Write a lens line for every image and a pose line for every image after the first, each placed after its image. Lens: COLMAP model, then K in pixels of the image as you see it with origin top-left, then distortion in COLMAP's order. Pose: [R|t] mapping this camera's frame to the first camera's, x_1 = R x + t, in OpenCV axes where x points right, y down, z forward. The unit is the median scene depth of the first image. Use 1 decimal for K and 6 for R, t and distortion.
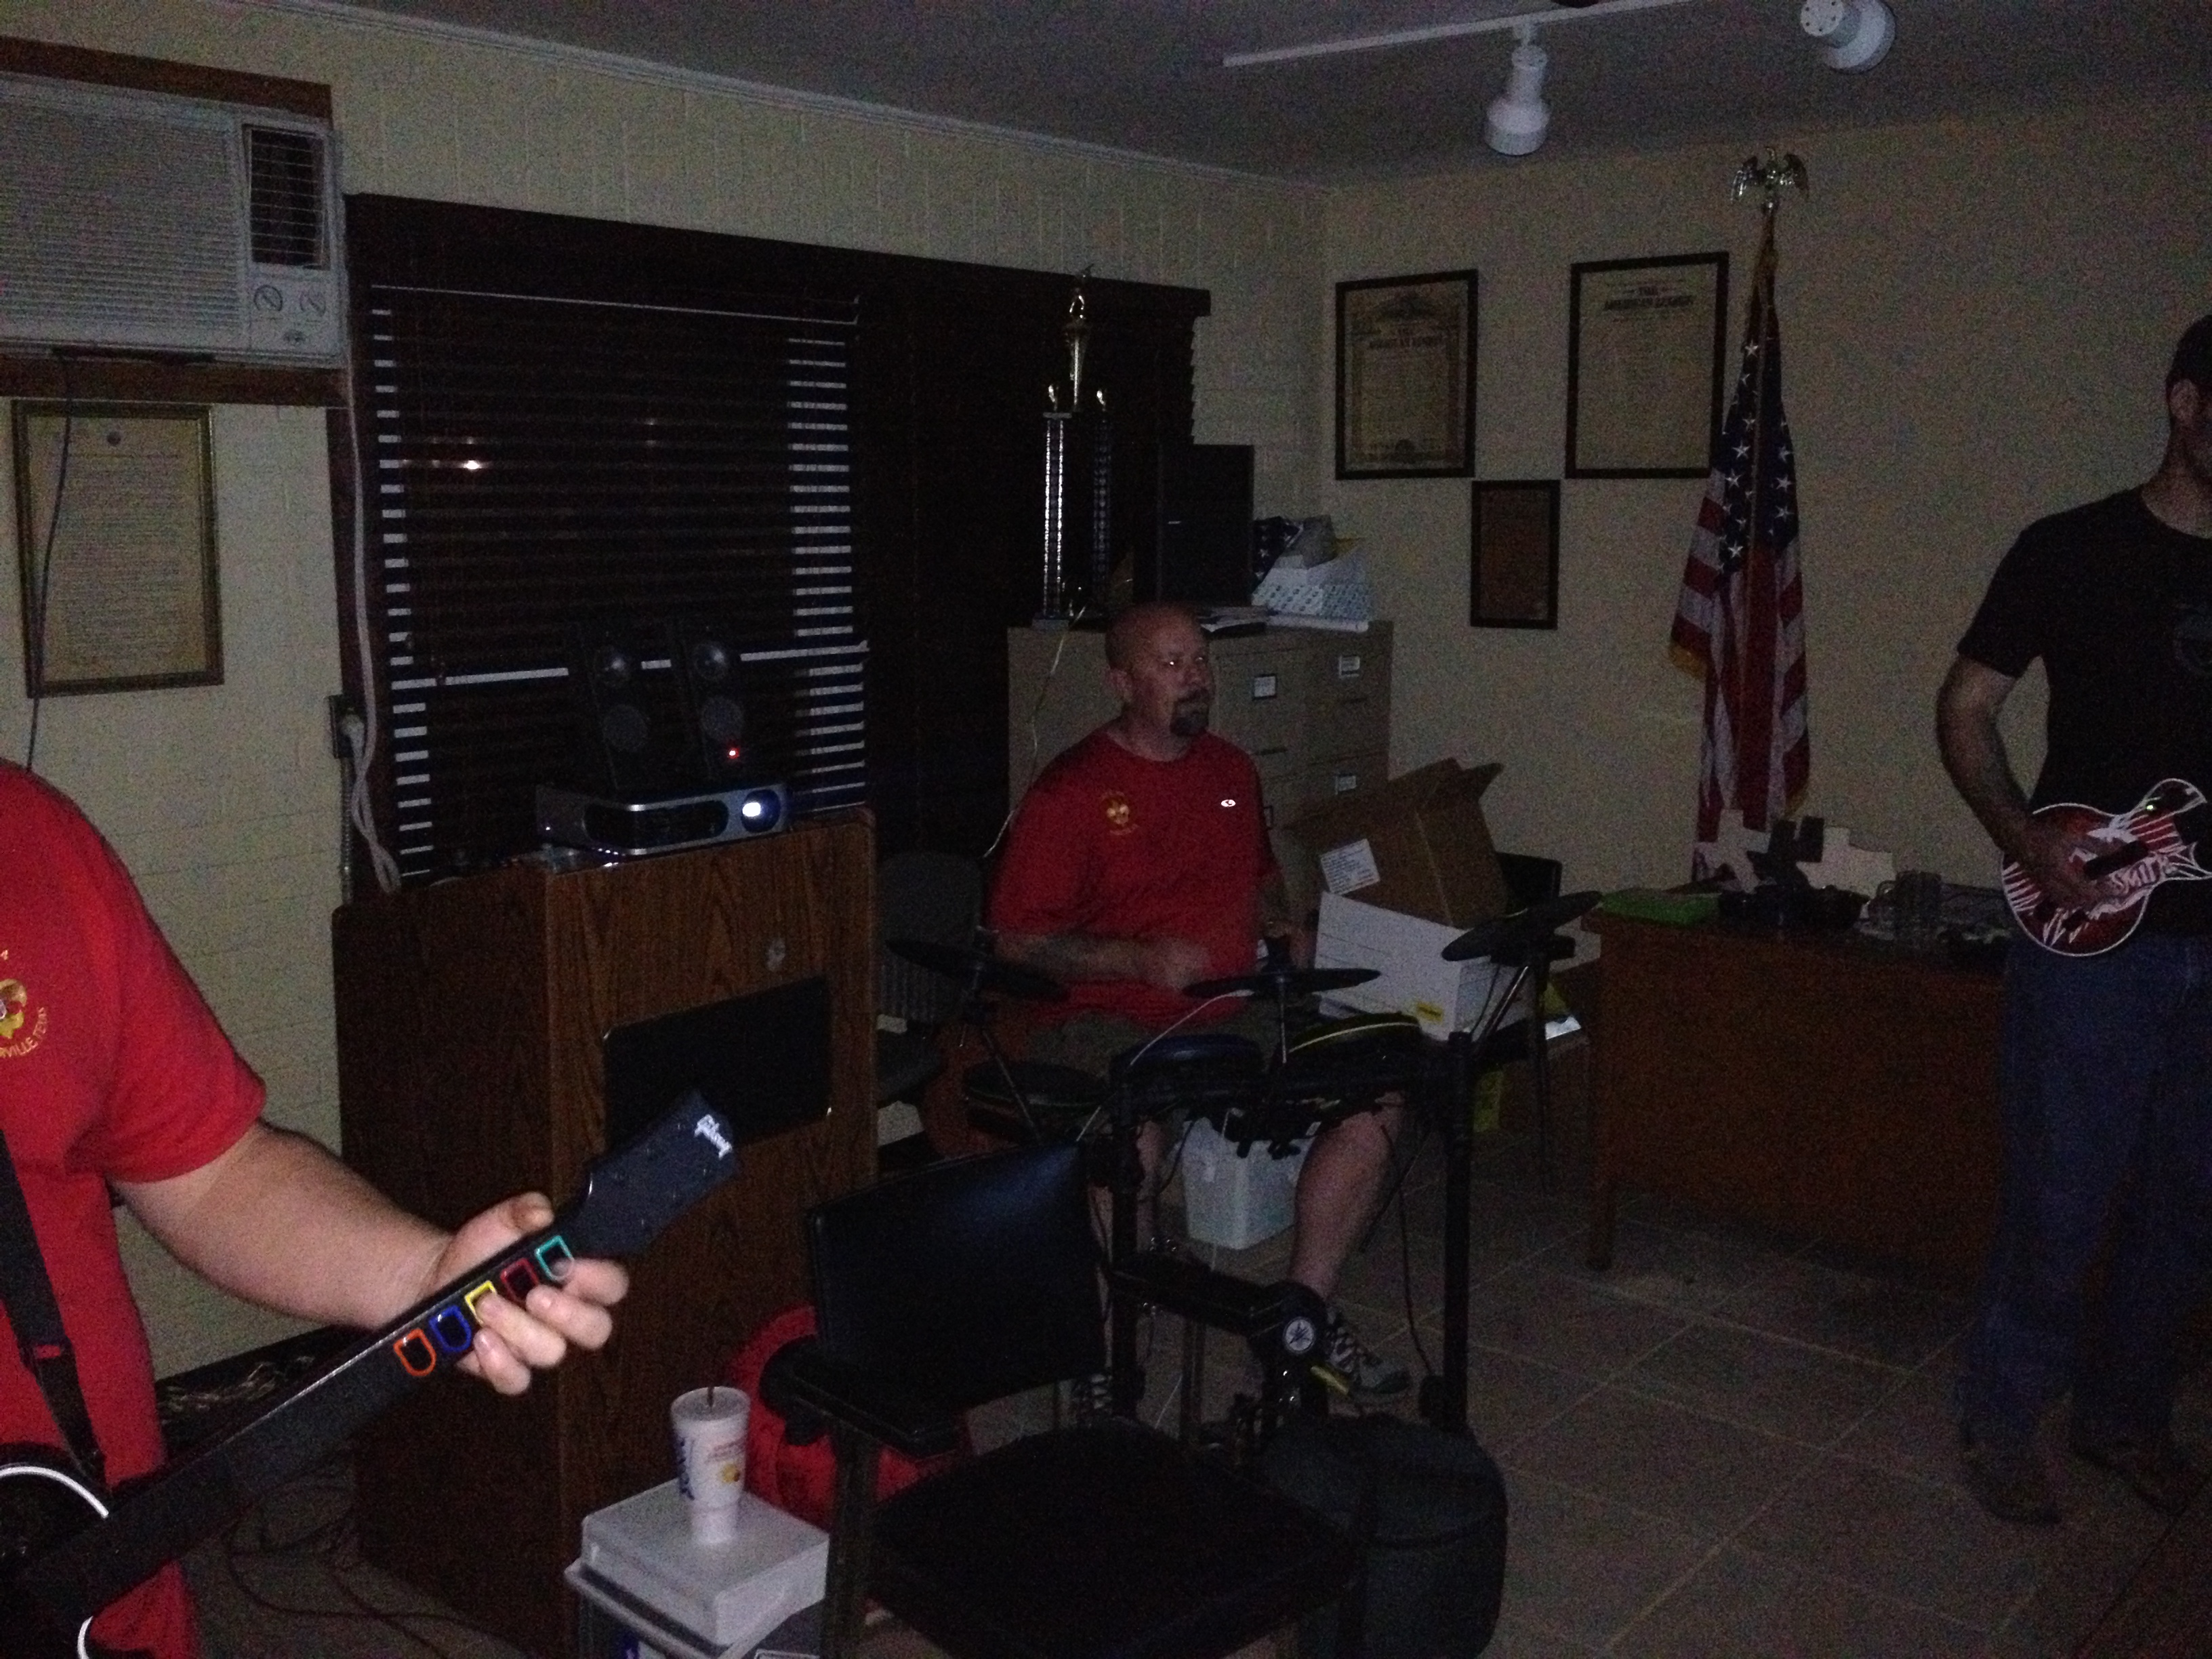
lens RADIAL K [[2255.5, 0, 1152.9], [0, 2255.5, 830.3], [0, 0, 1]] dist [0.102939, -0.424909]
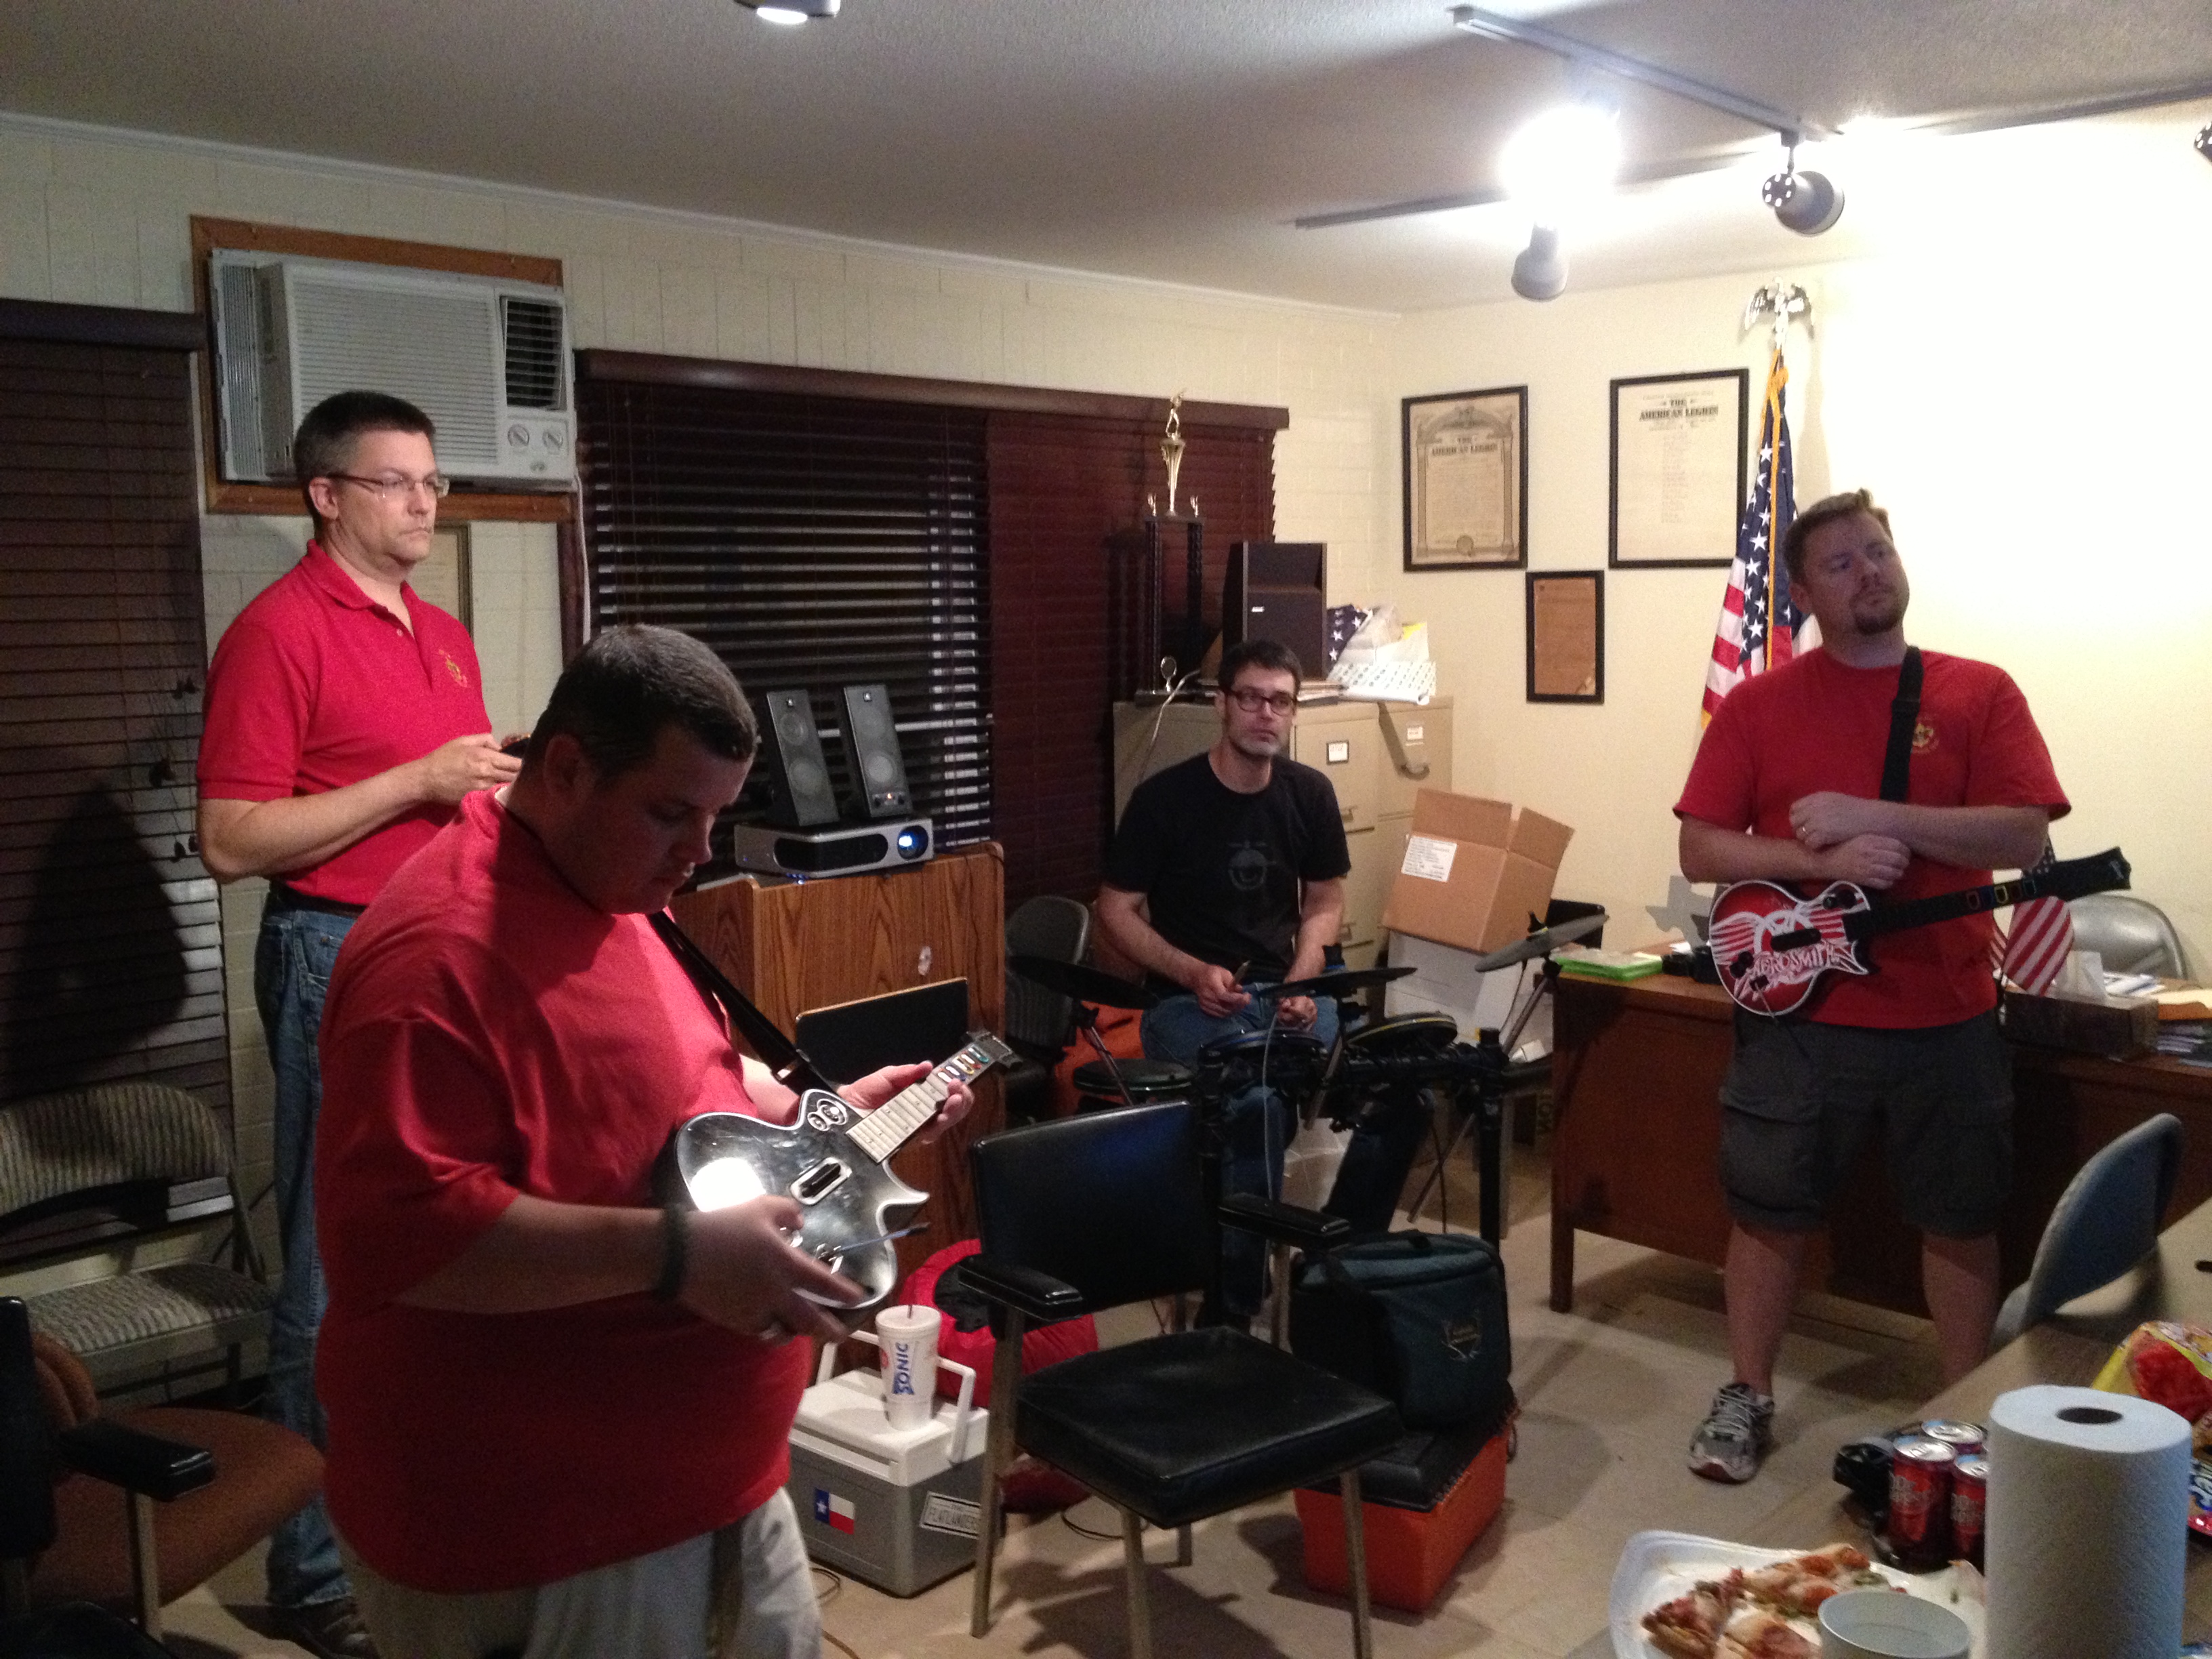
lens RADIAL K [[2226.0, 0, 1103.9], [0, 2226.0, 830.6], [0, 0, 1]] dist [-0.002405, -0.051065]
pose [[0.997906, -0.005947, -0.064413, 0.003794], [0.003267, 0.999128, -0.041636, 0.021514], [0.064605, 0.041338, 0.997054, -0.120529]]
